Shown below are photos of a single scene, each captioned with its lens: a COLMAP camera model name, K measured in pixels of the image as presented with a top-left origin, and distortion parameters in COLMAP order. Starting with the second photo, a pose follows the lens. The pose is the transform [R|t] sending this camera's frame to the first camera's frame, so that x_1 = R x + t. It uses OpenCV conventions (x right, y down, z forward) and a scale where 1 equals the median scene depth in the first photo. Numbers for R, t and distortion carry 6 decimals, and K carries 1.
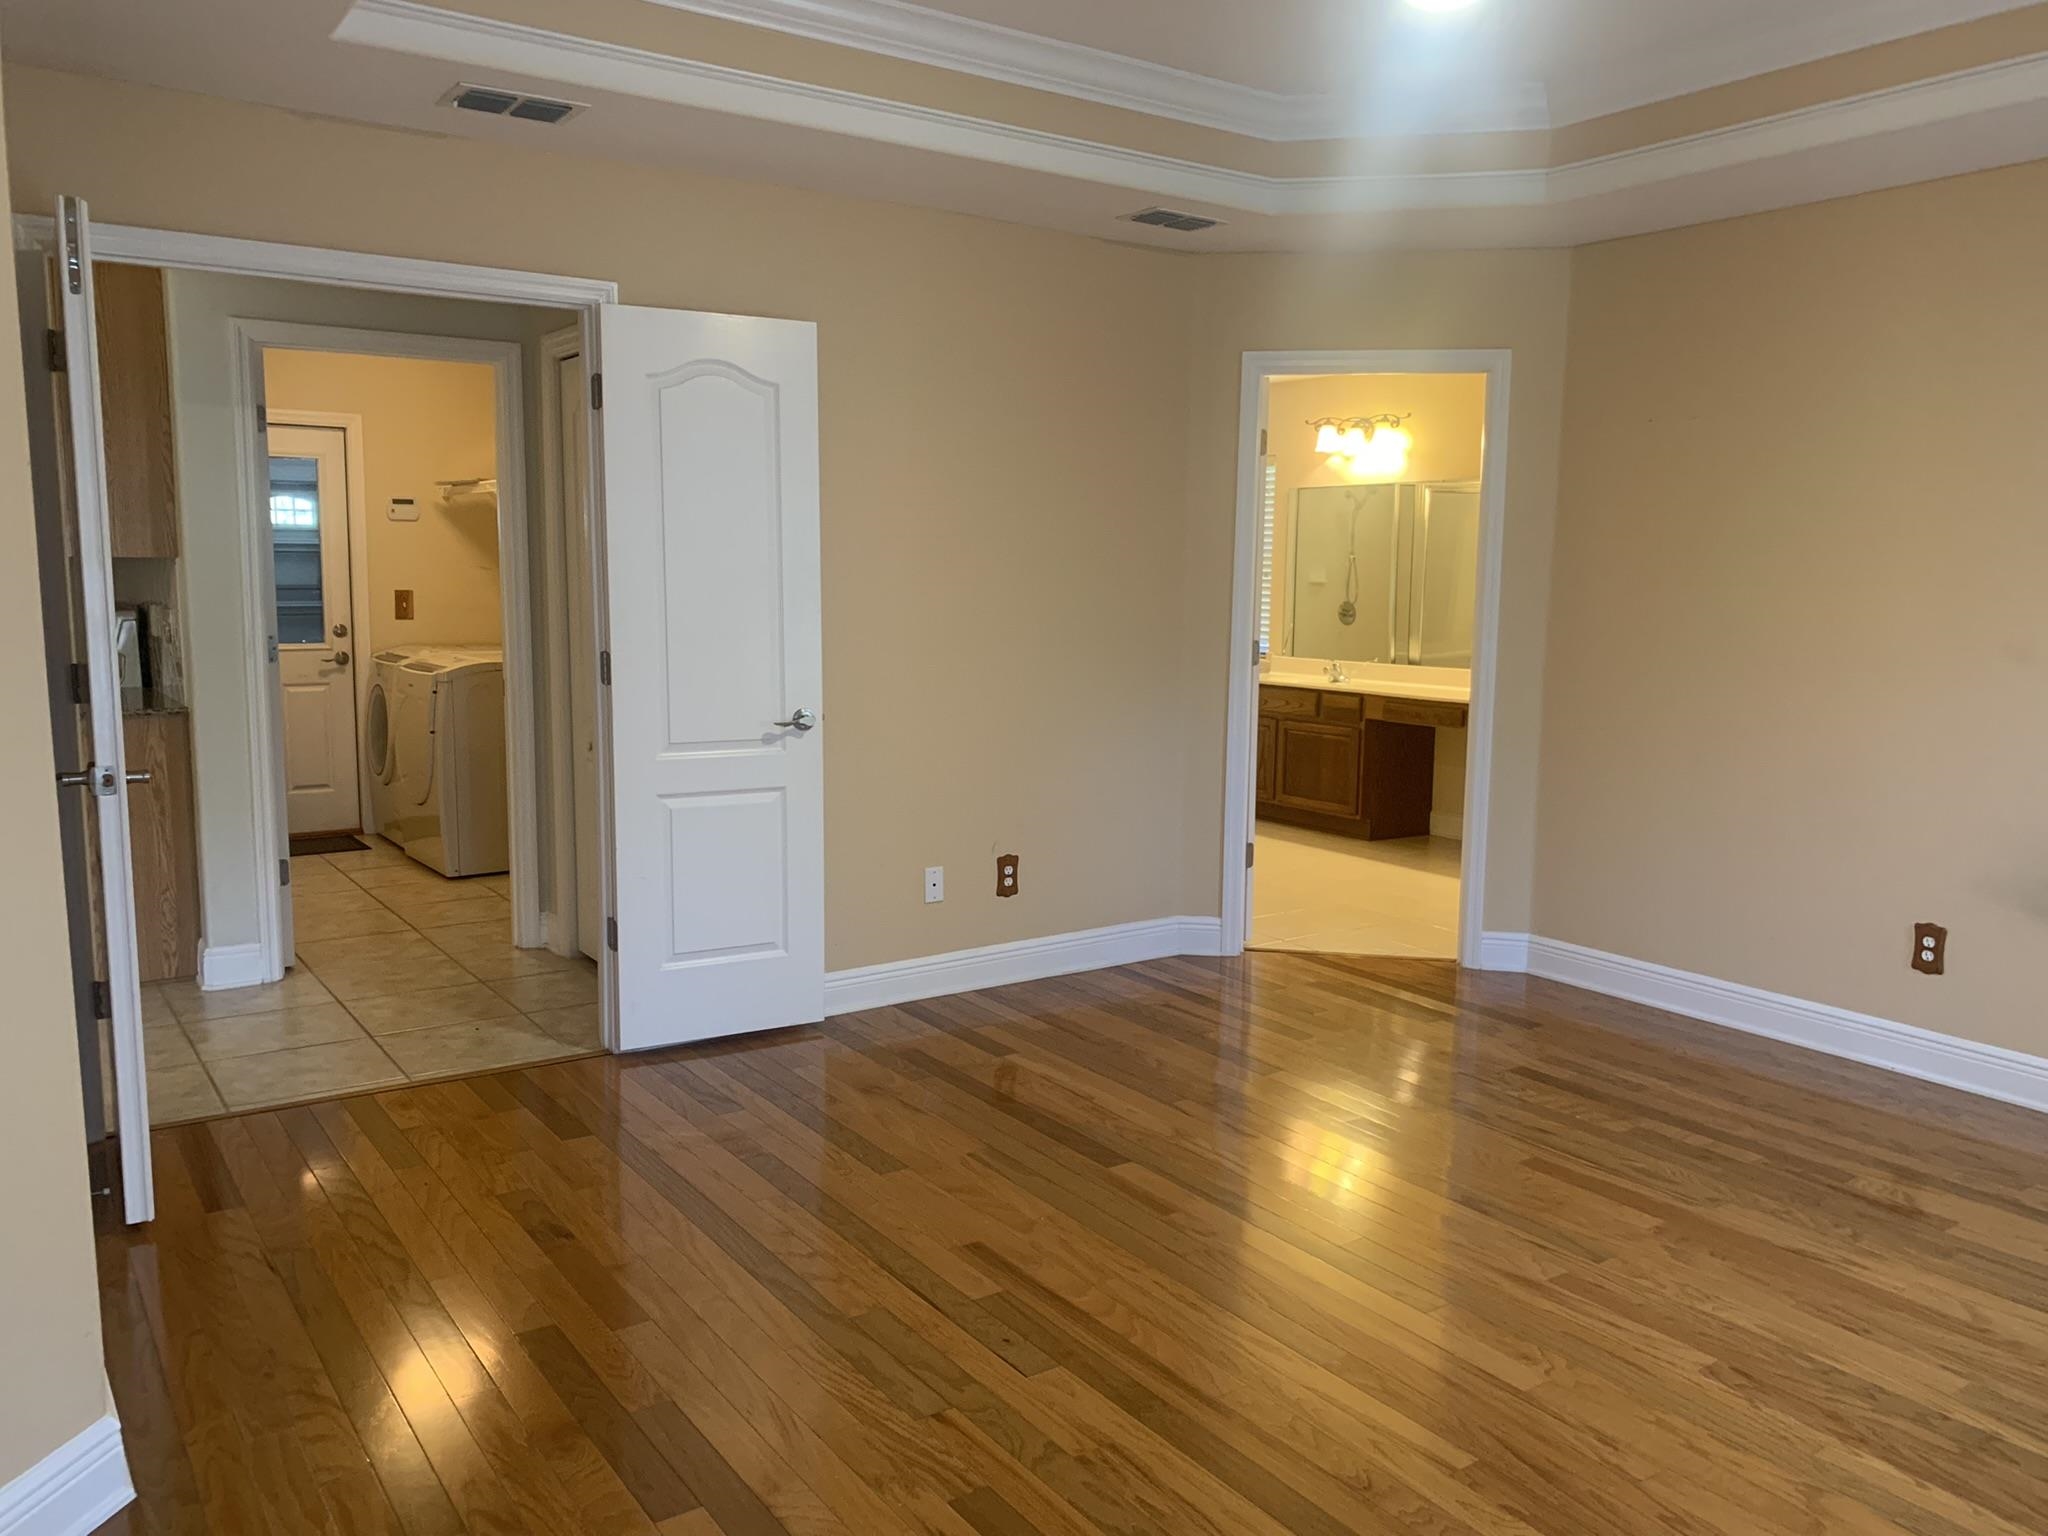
lens RADIAL K [[1557.1, 0, 1024.0], [0, 1557.1, 768.0], [0, 0, 1]] dist [0.002336, 0.000319]
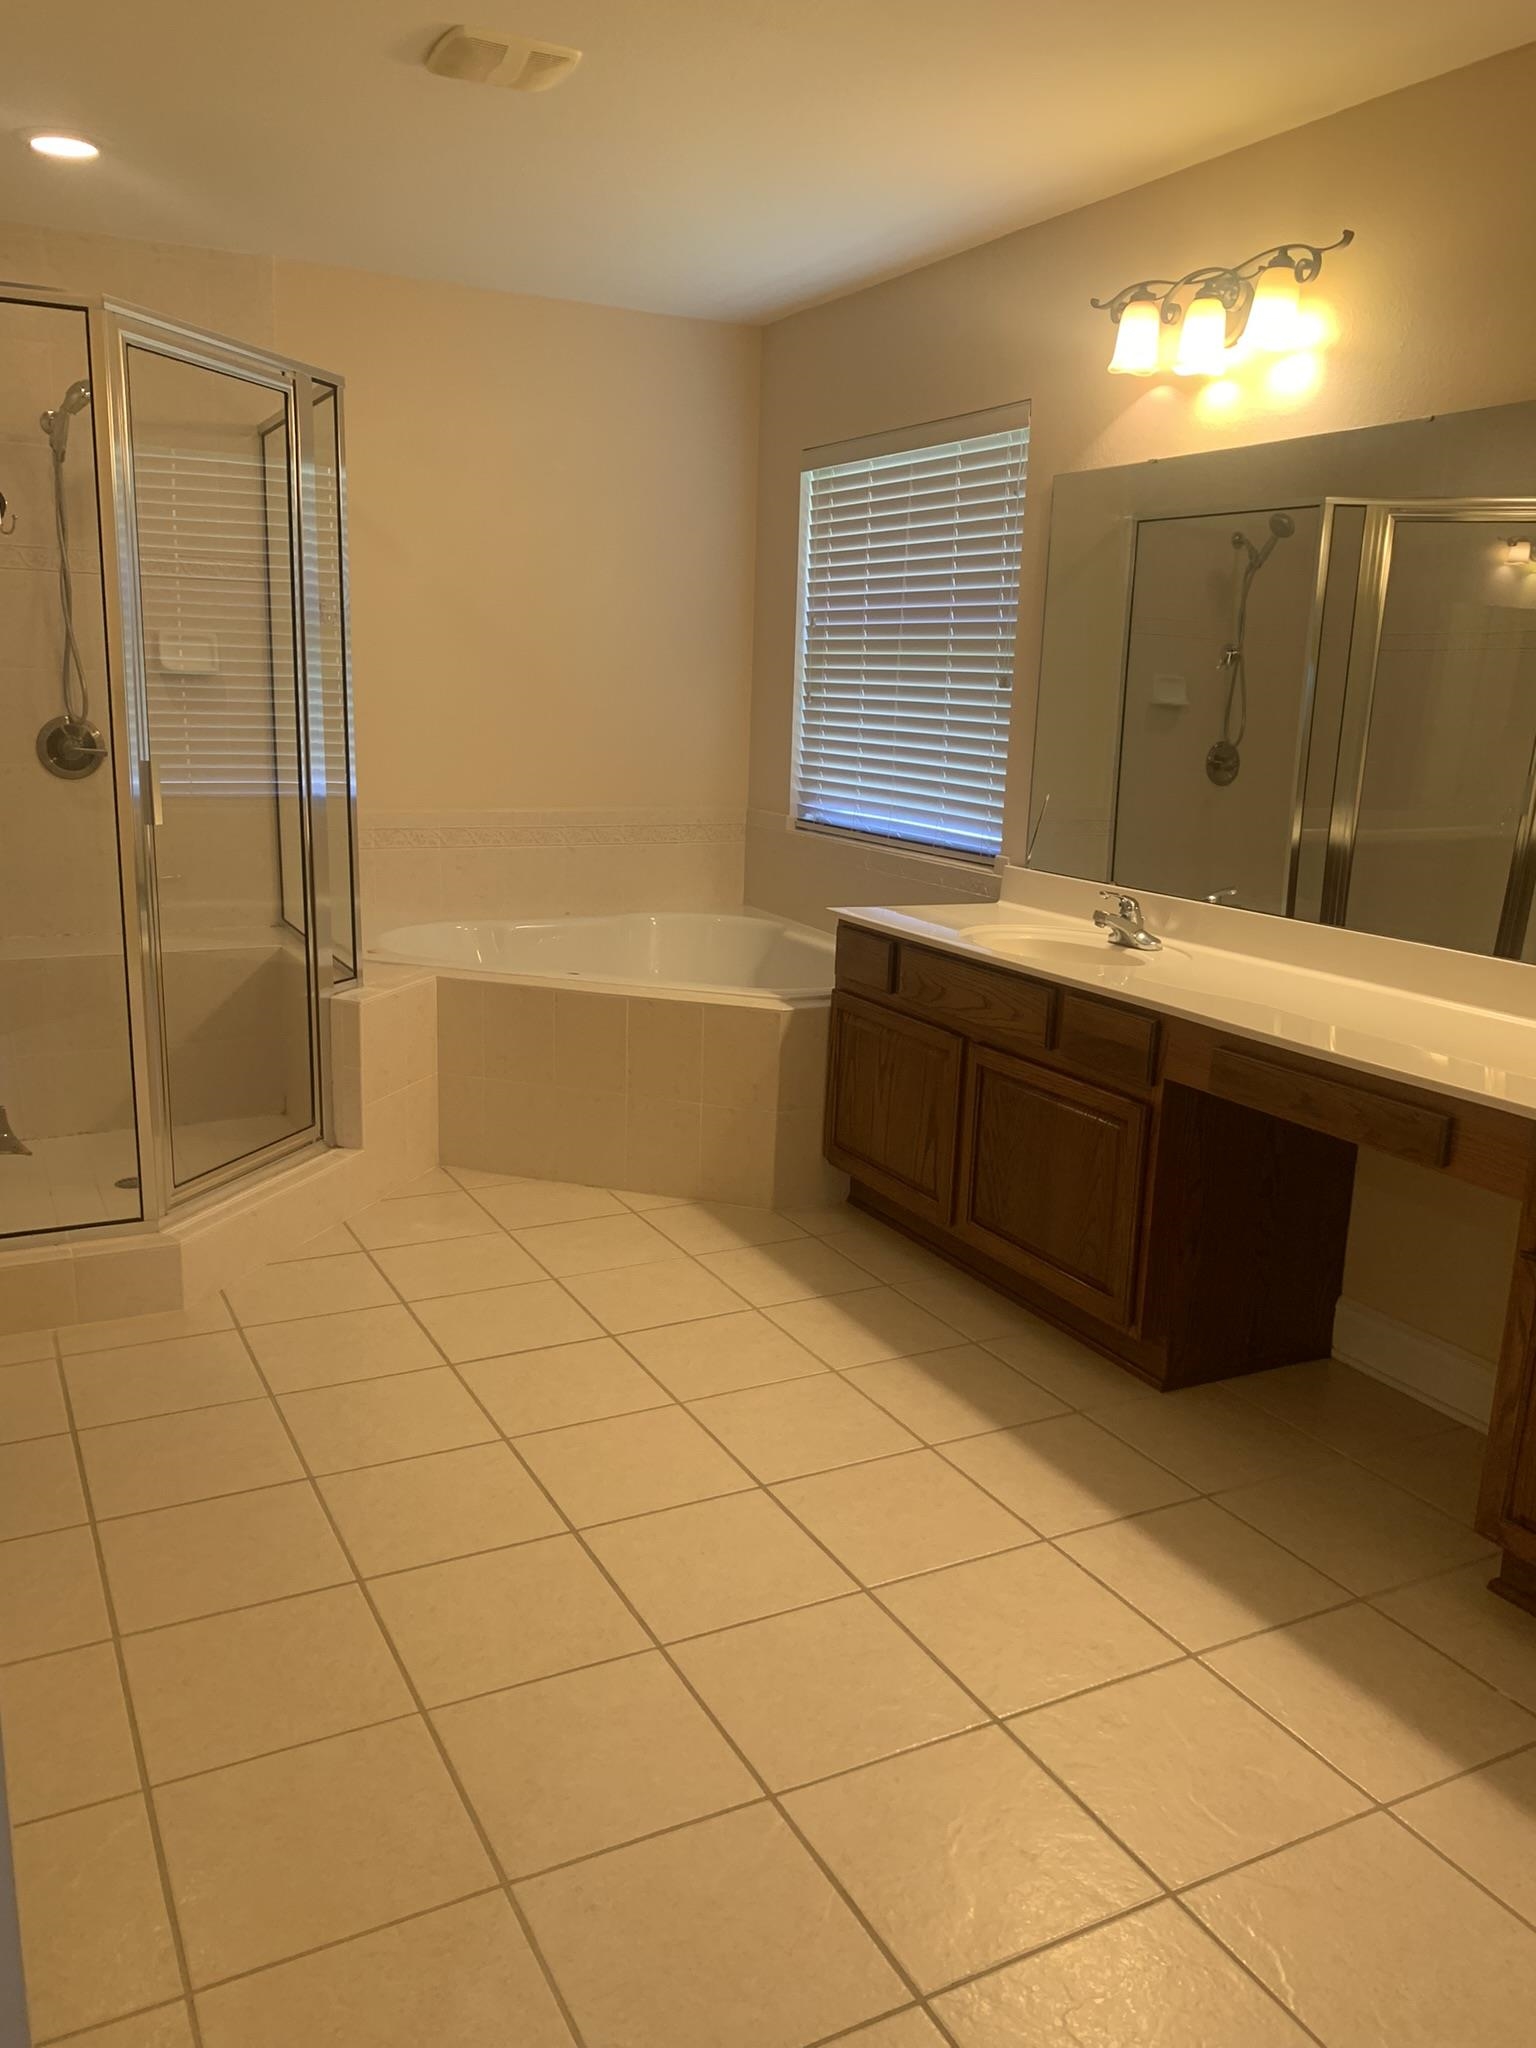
lens RADIAL K [[1567.2, 0, 768.0], [0, 1567.2, 1024.0], [0, 0, 1]] dist [-0.001684, -0.000661]
pose [[0.992666, 0.046750, -0.111480, 0.158080], [-0.037098, 0.995506, 0.087134, -0.069508], [0.115053, -0.082359, 0.989939, 0.592469]]
